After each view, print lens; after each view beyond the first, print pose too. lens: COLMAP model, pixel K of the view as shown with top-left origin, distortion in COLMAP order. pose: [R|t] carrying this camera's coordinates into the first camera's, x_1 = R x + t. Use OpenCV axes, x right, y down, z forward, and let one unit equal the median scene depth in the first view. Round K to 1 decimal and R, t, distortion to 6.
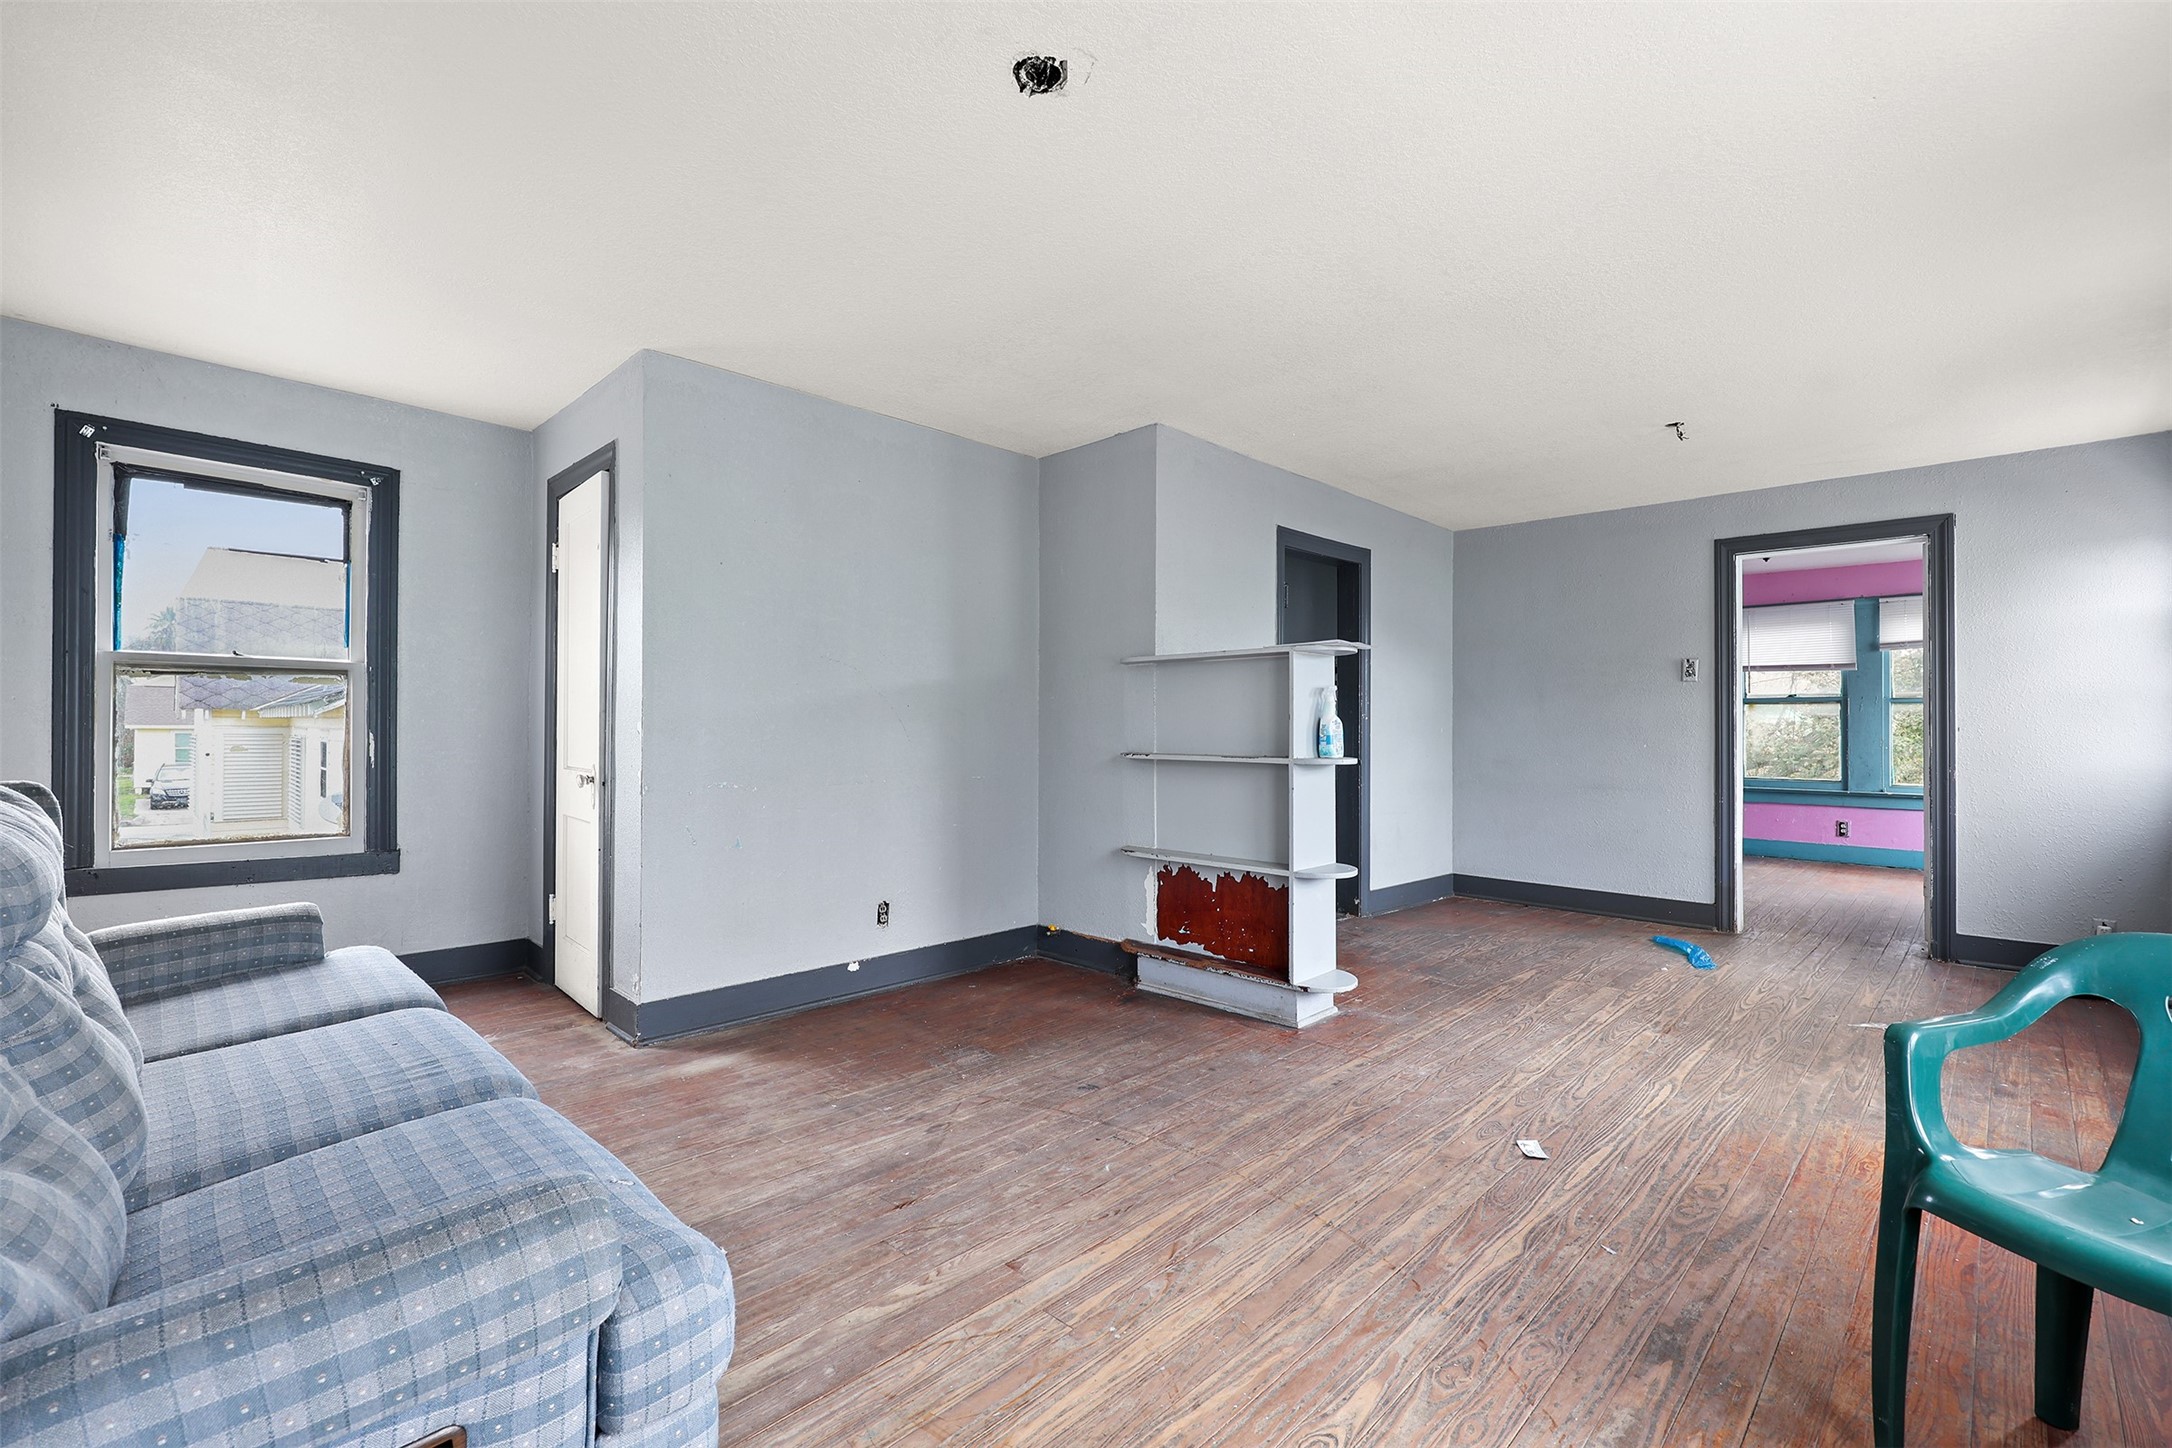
lens RADIAL K [[939.1, 0, 1099.2], [0, 939.1, 721.1], [0, 0, 1]] dist [-0.007184, 0.000273]
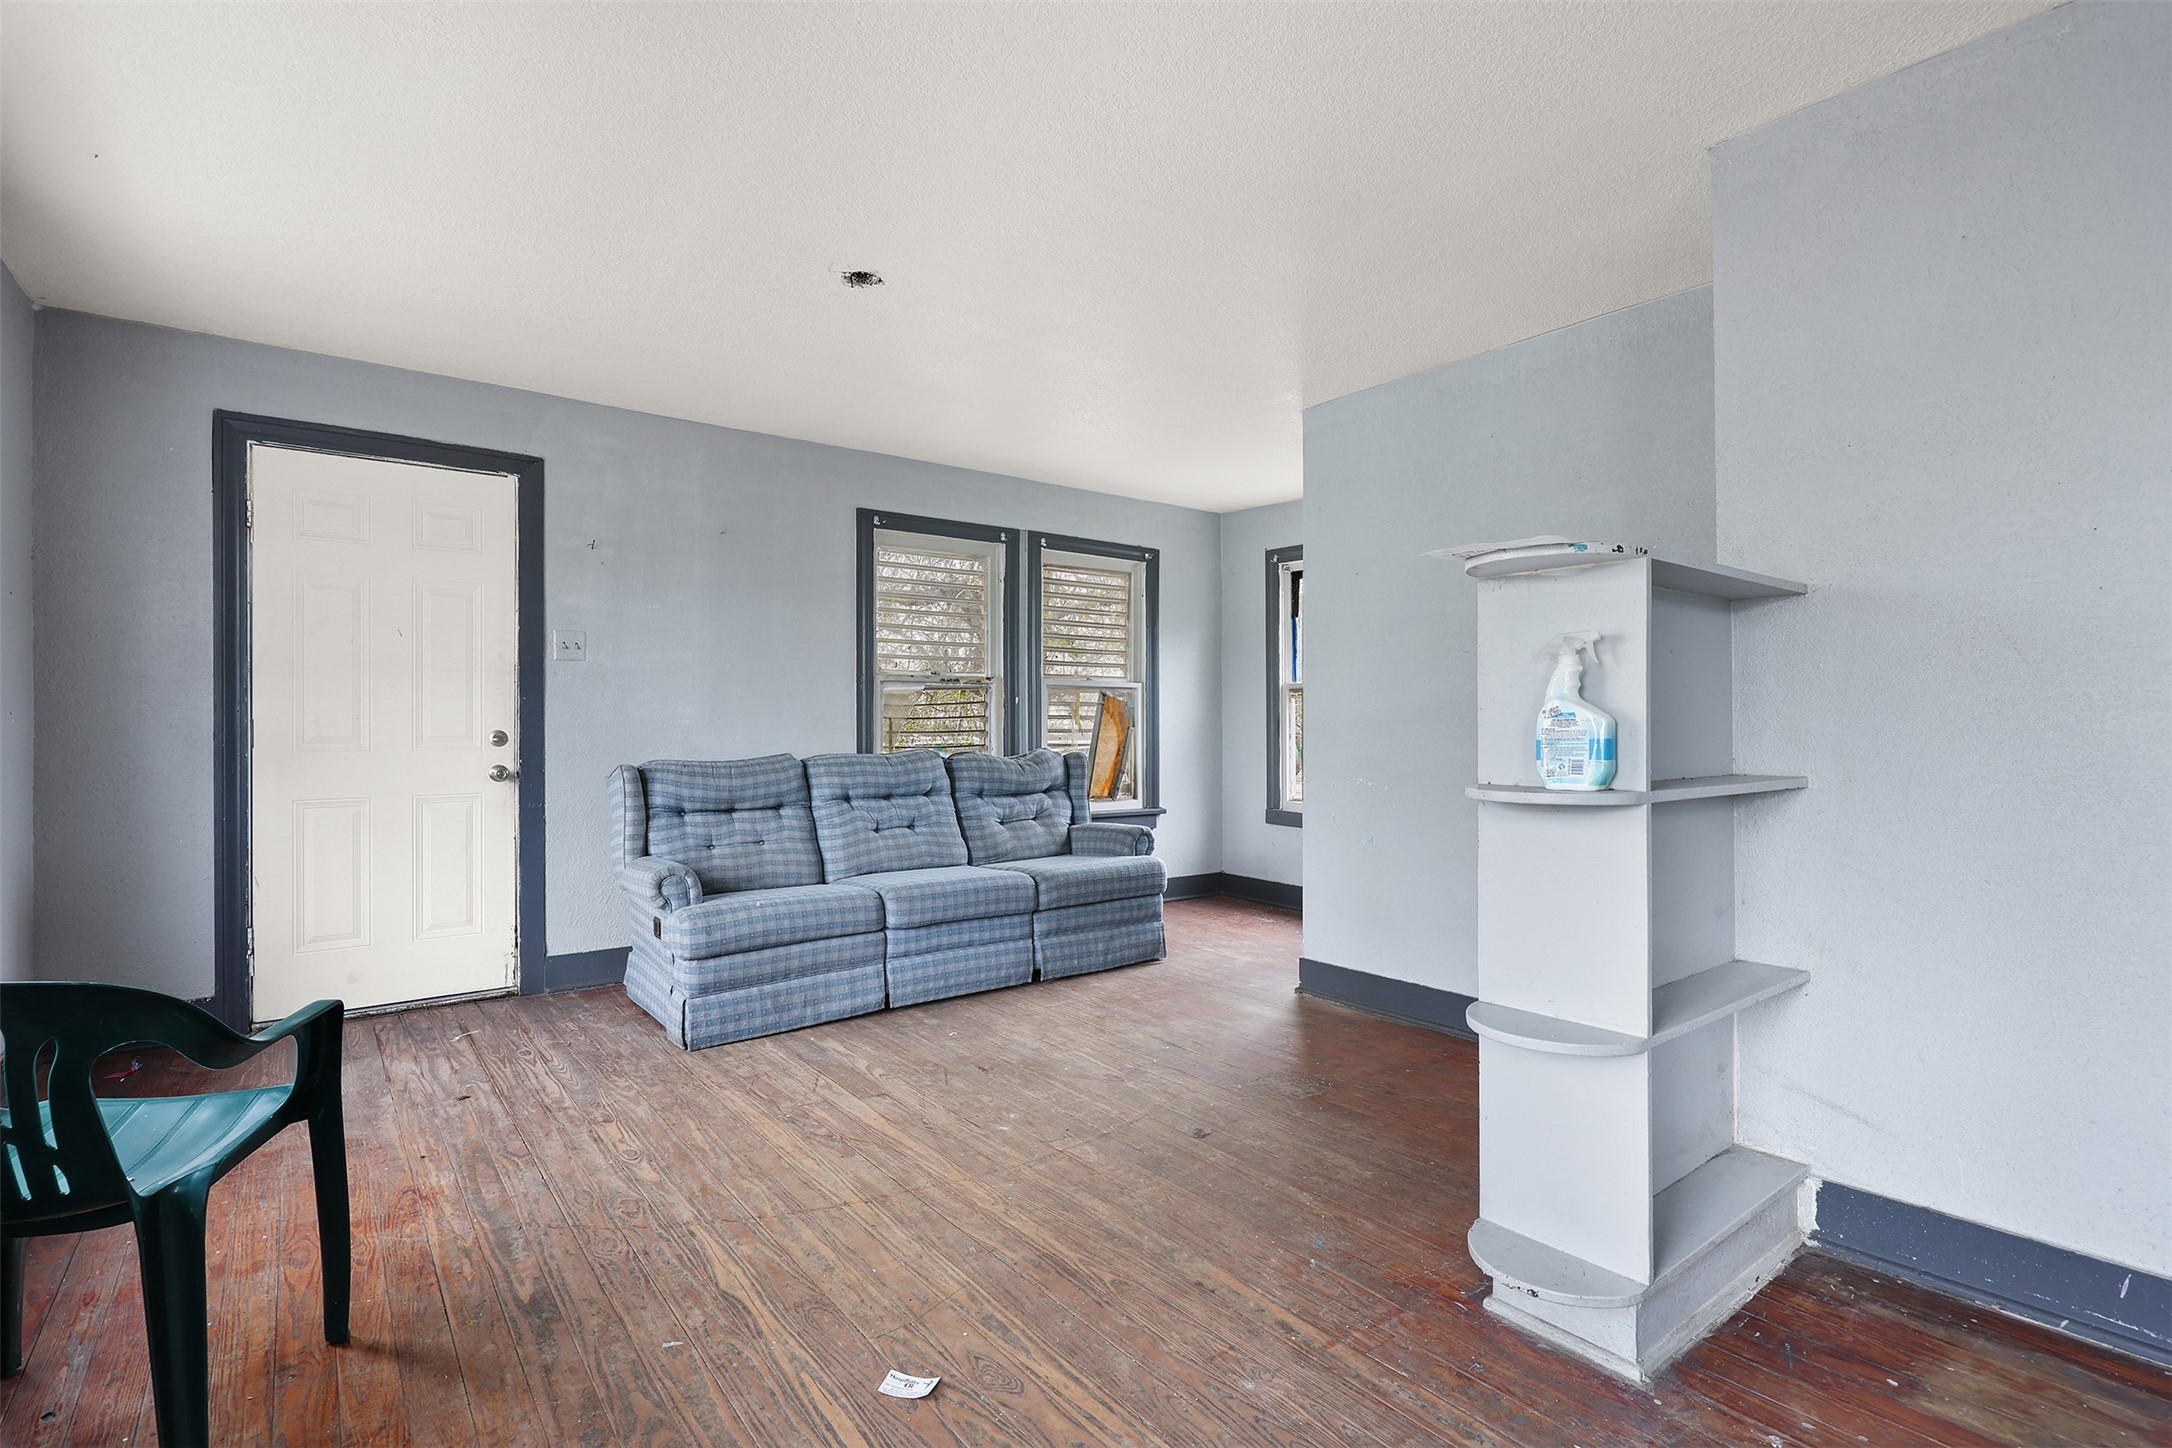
lens RADIAL K [[1011.3, 0, 1097.8], [0, 1011.3, 729.3], [0, 0, 1]] dist [-0.001571, -0.000858]
pose [[-0.133753, 0.001407, -0.991014, 1.140552], [0.006590, 0.999978, 0.000530, 0.001098], [0.990993, -0.006460, -0.133759, 1.223650]]
